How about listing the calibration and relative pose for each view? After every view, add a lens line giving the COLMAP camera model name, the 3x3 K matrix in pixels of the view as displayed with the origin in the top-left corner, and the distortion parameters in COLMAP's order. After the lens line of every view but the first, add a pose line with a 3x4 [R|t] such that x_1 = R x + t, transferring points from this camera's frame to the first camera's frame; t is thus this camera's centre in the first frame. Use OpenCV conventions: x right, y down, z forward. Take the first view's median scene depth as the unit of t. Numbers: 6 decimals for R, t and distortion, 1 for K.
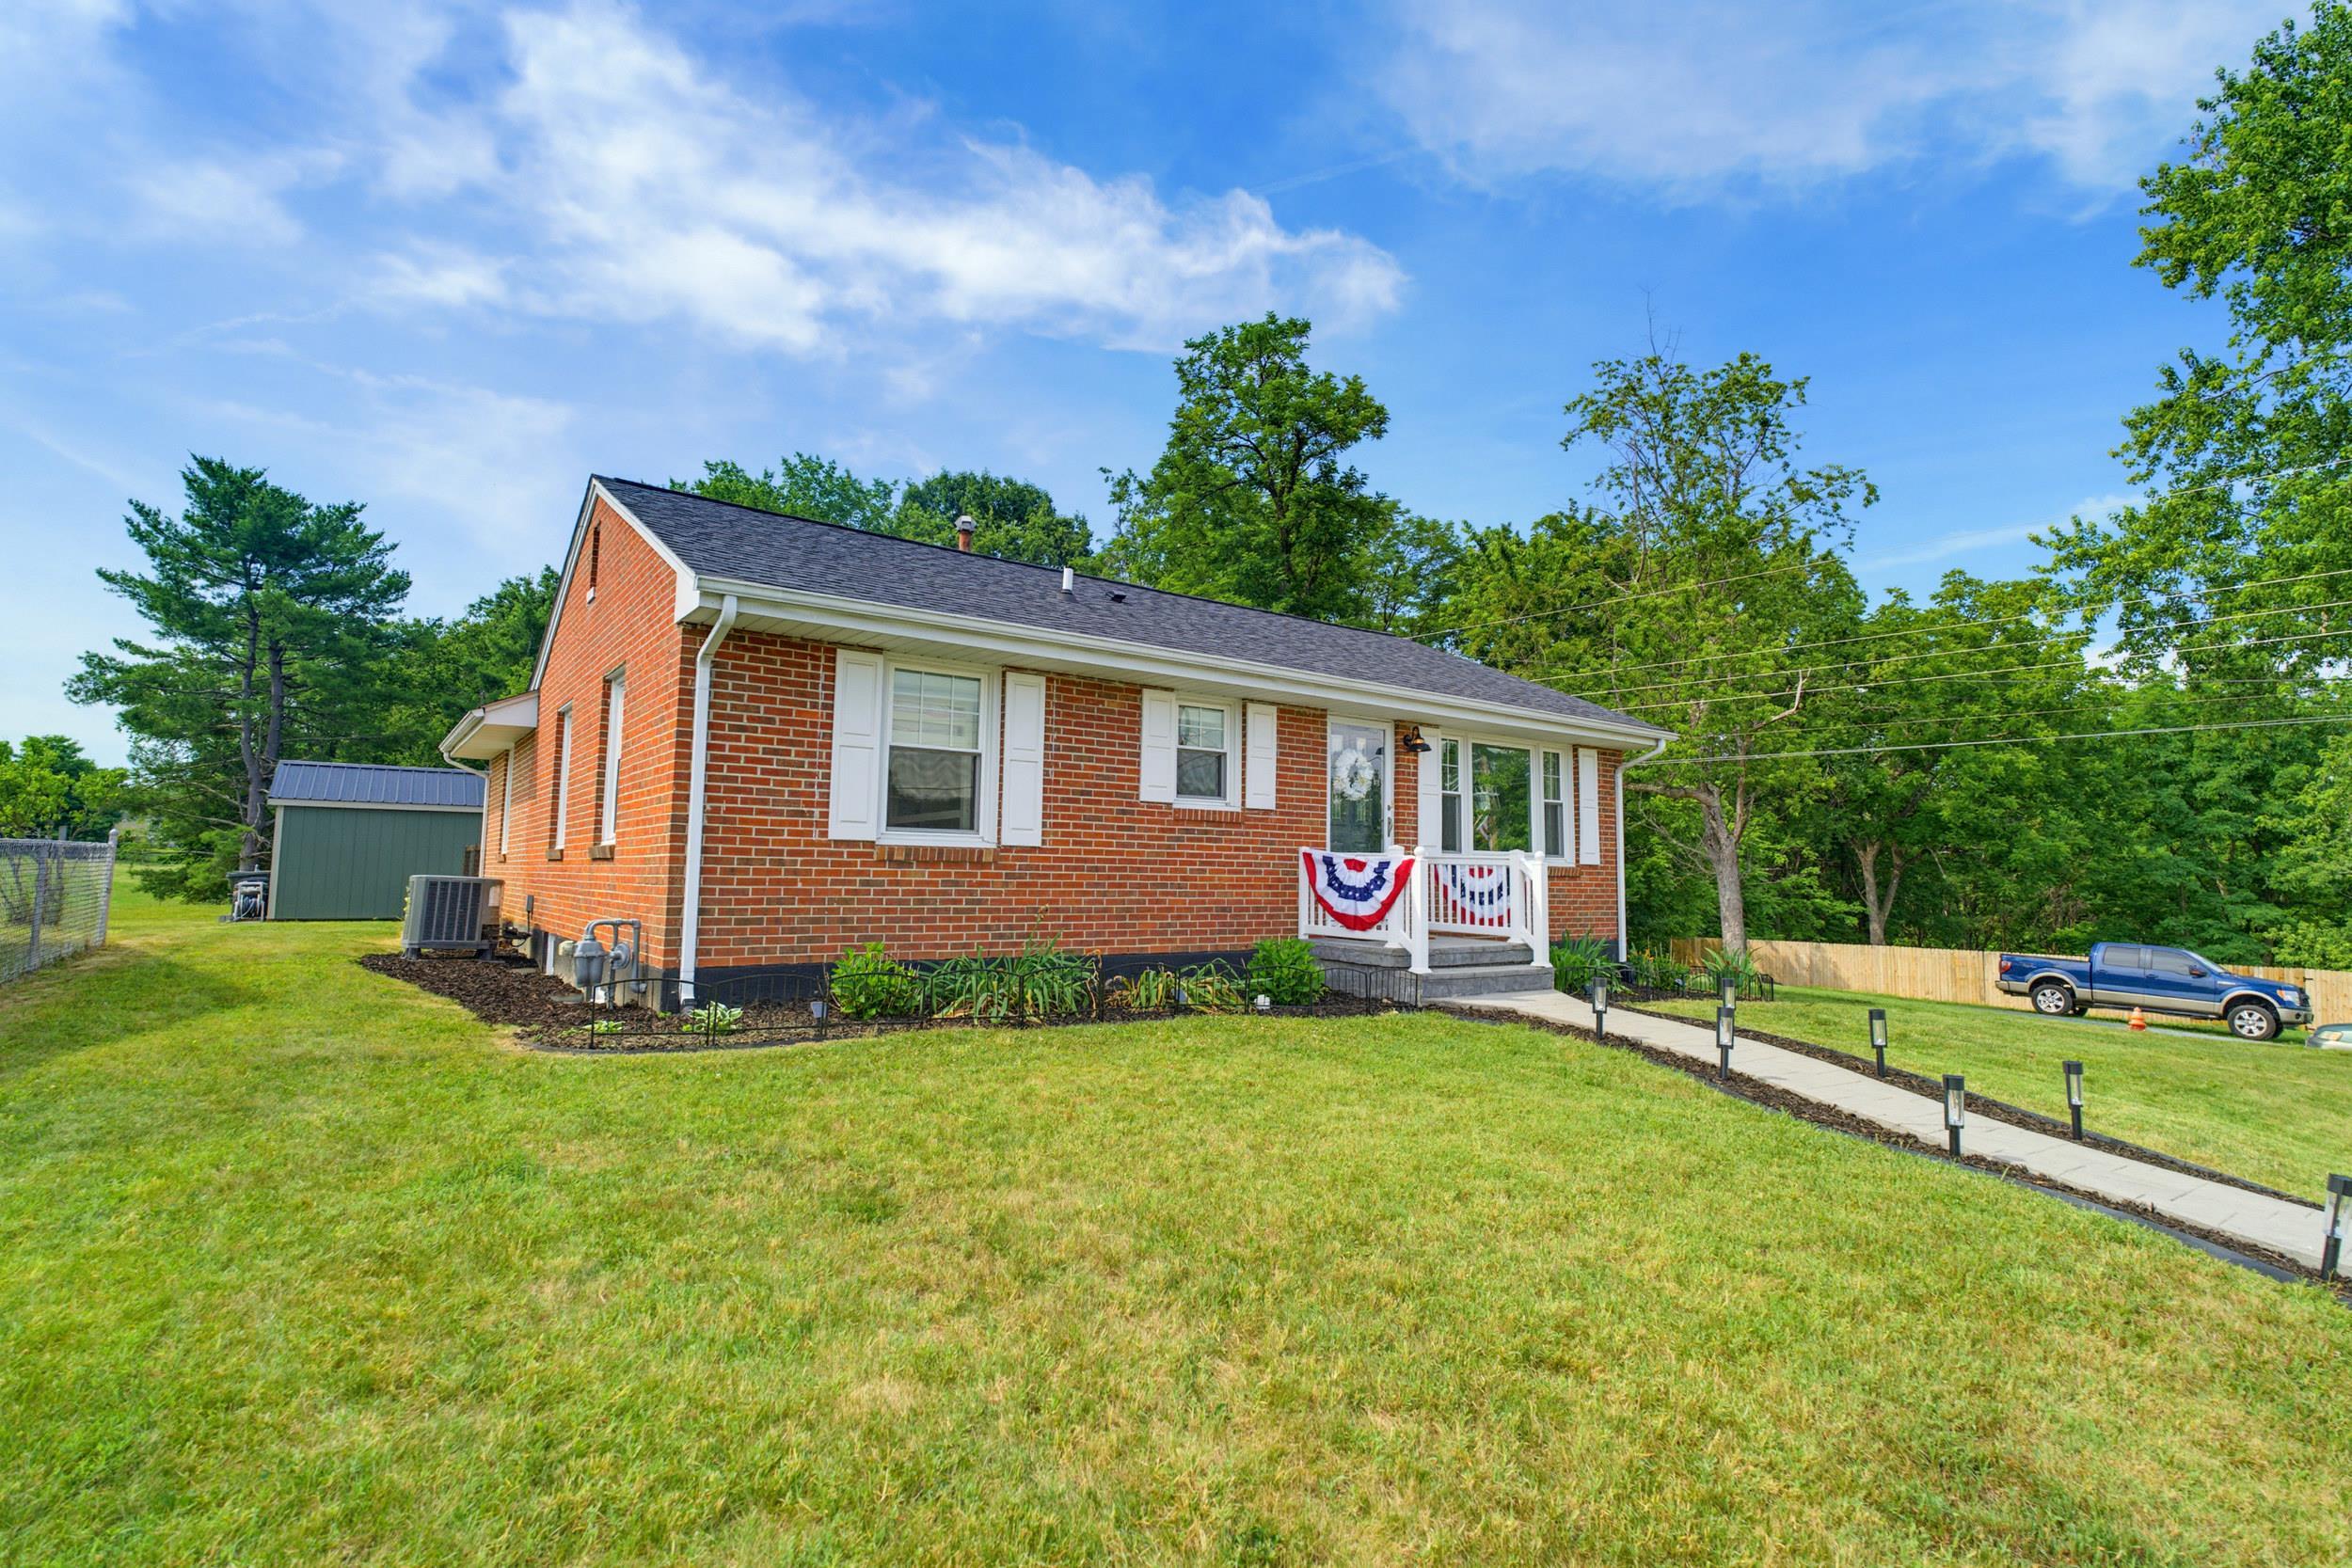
lens RADIAL K [[1127.7, 0, 1167.6], [0, 1127.7, 777.7], [0, 0, 1]] dist [0.002269, -0.000080]
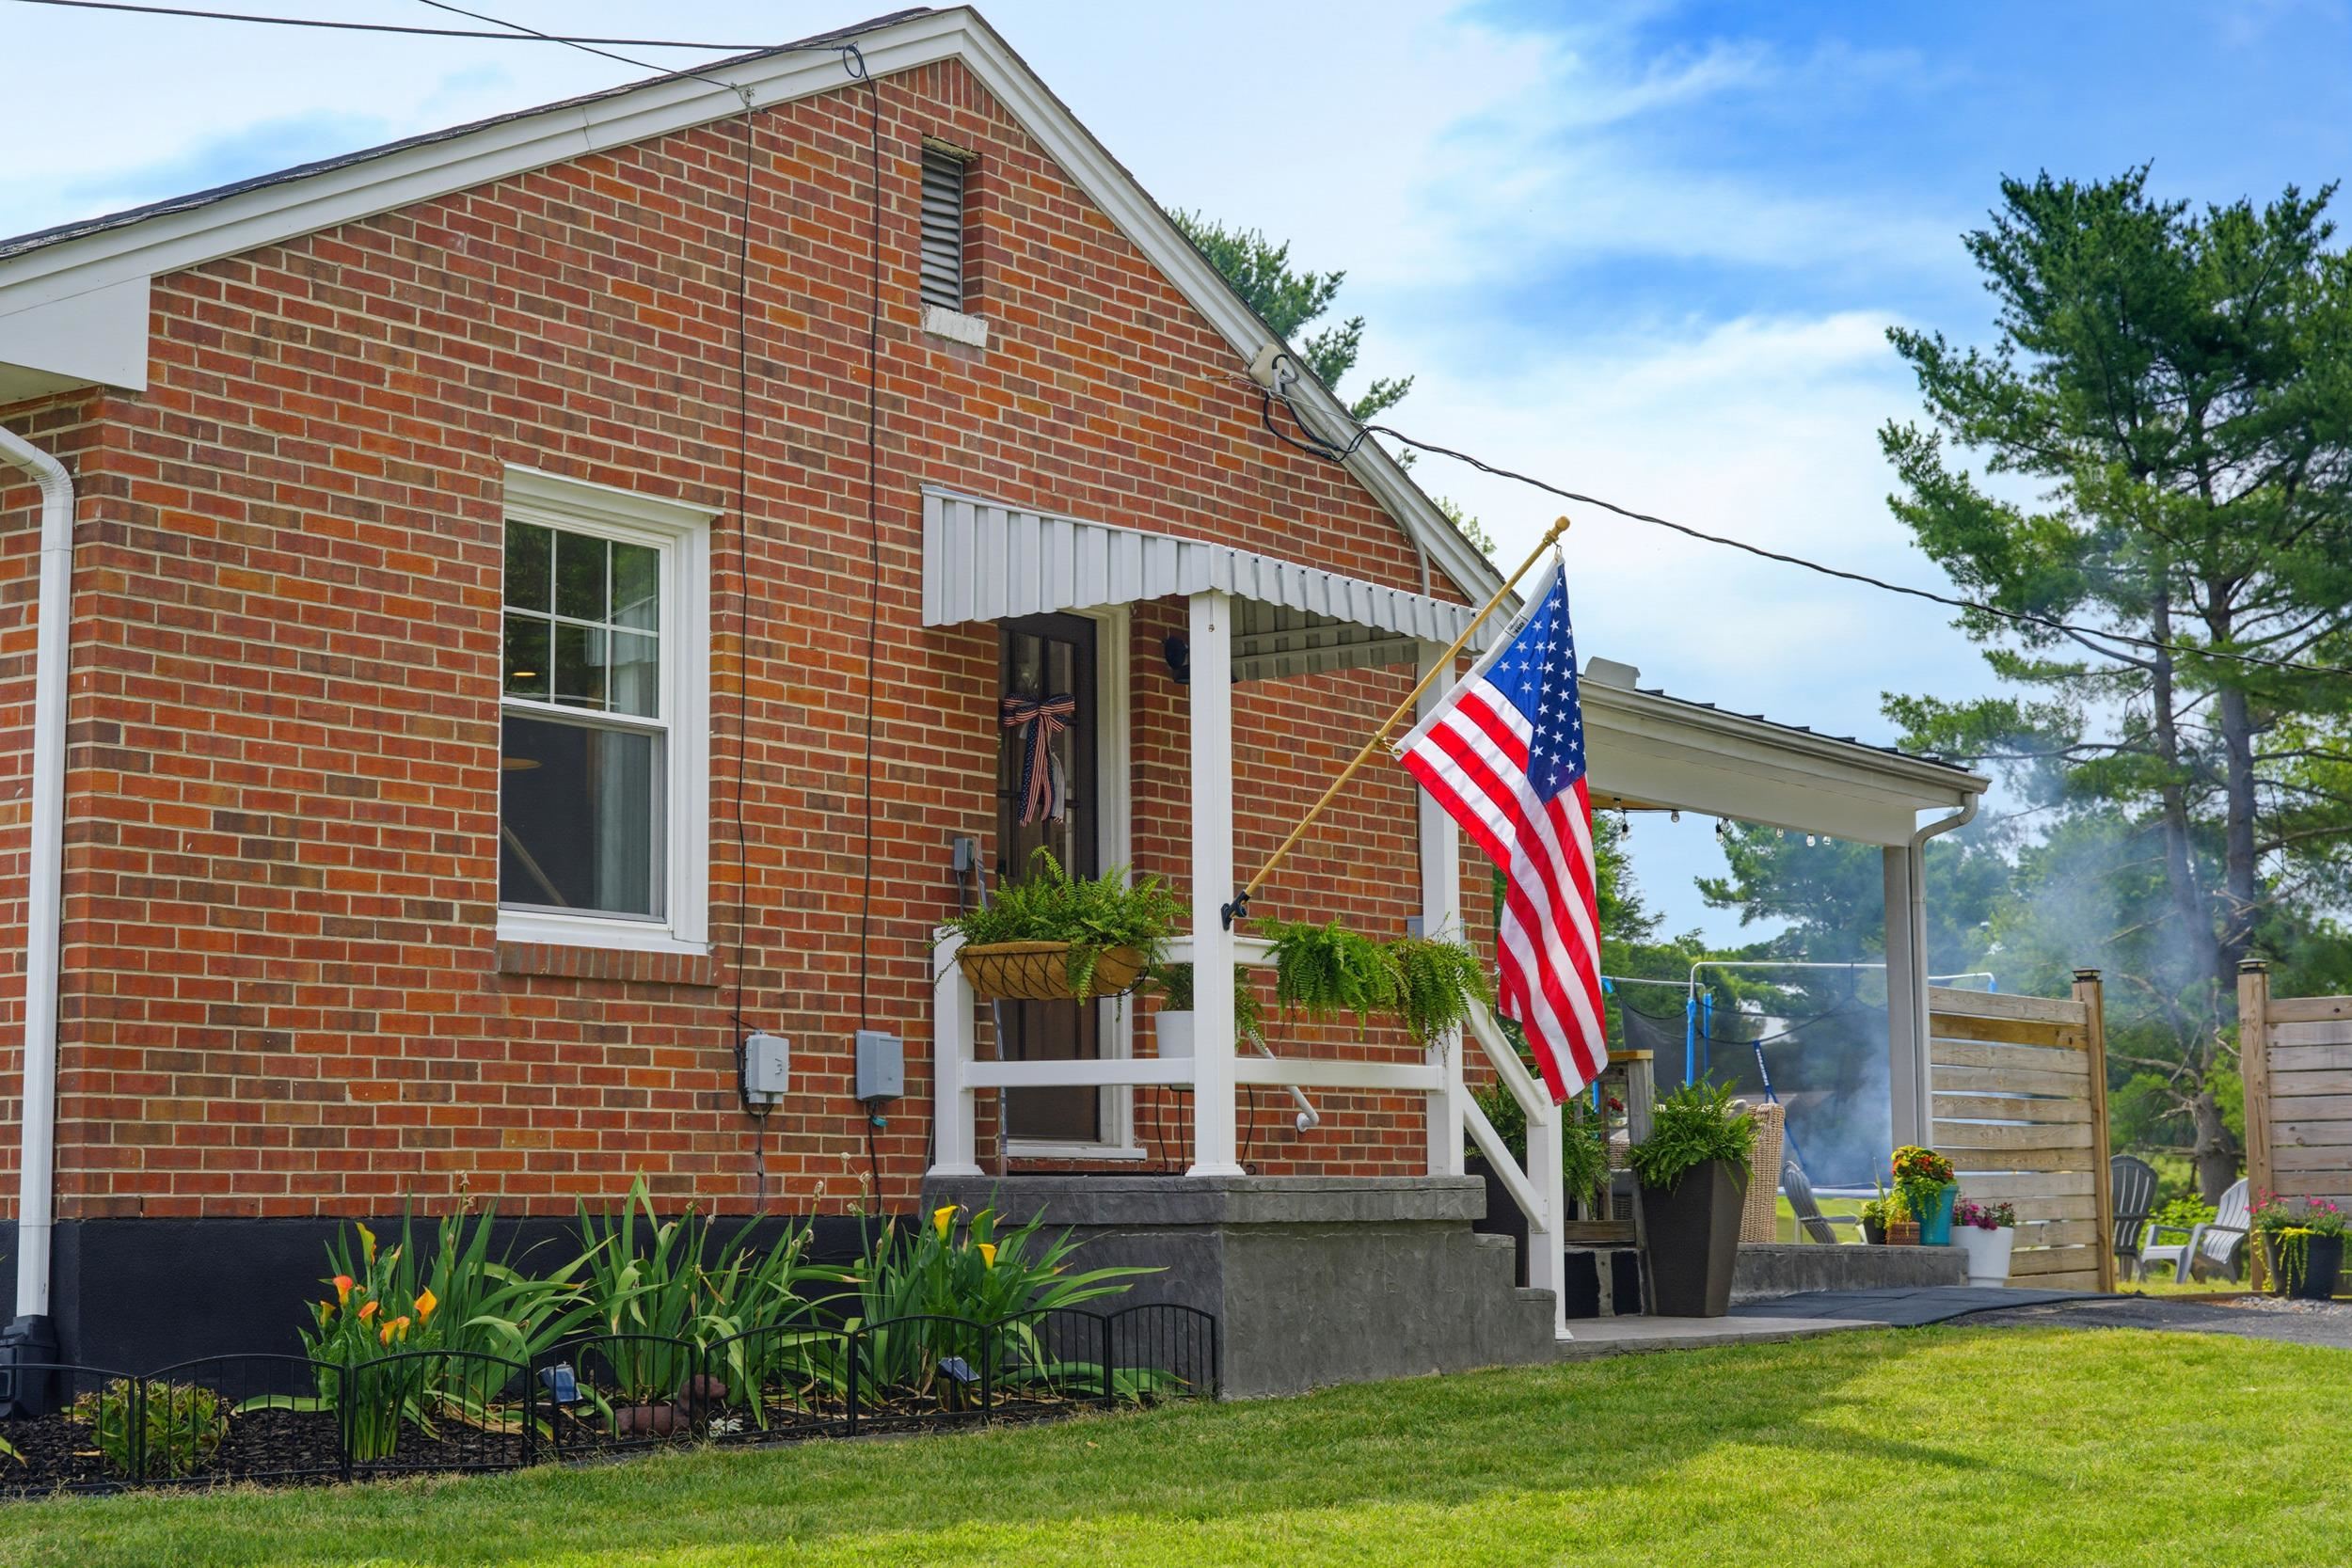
lens RADIAL K [[3791.0, 0, 1173.2], [0, 3791.0, 777.0], [0, 0, 1]] dist [-0.070445, 0.000000]
pose [[0.325030, -0.128714, -0.936904, 1.747585], [0.096335, 0.990047, -0.102595, 0.227096], [0.940784, -0.056910, 0.334194, 1.471835]]
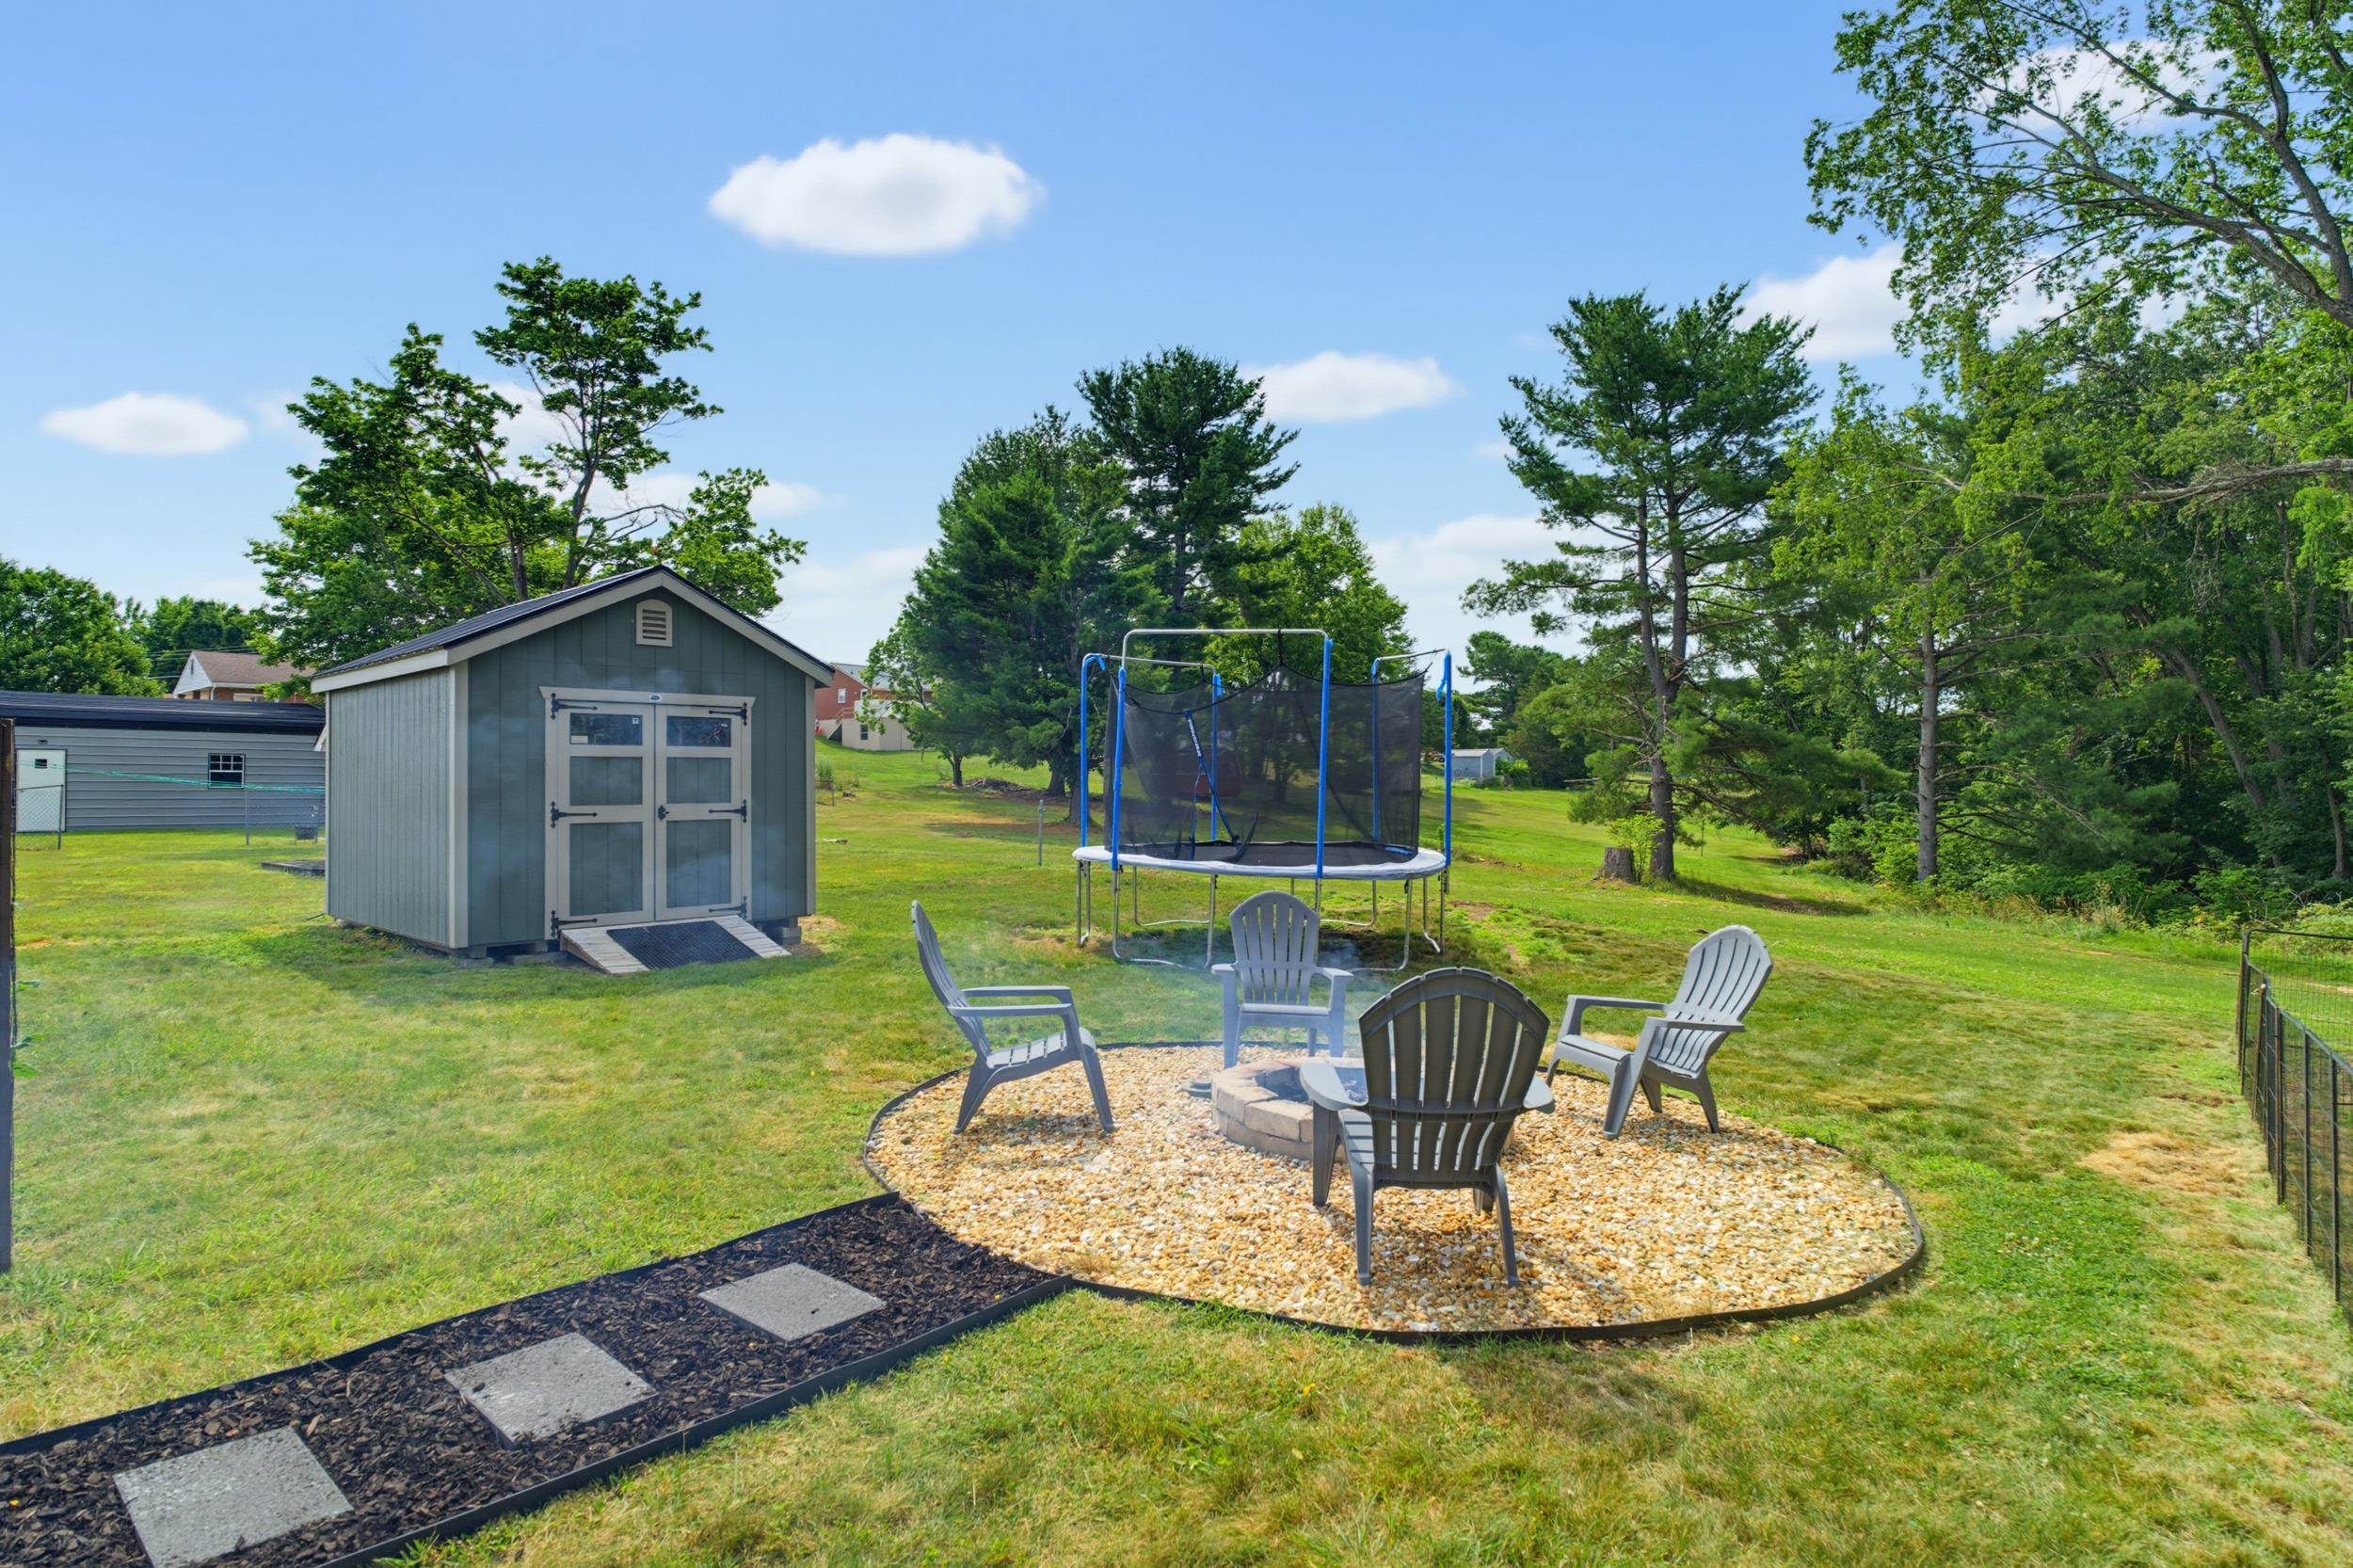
lens RADIAL K [[1215.7, 0, 1182.3], [0, 1215.7, 762.1], [0, 0, 1]] dist [-0.005756, 0.001190]
pose [[0.224480, -0.034096, -0.973882, -0.438454], [0.084704, 0.996288, -0.015357, 0.225305], [0.970790, -0.079044, 0.226535, 2.960081]]
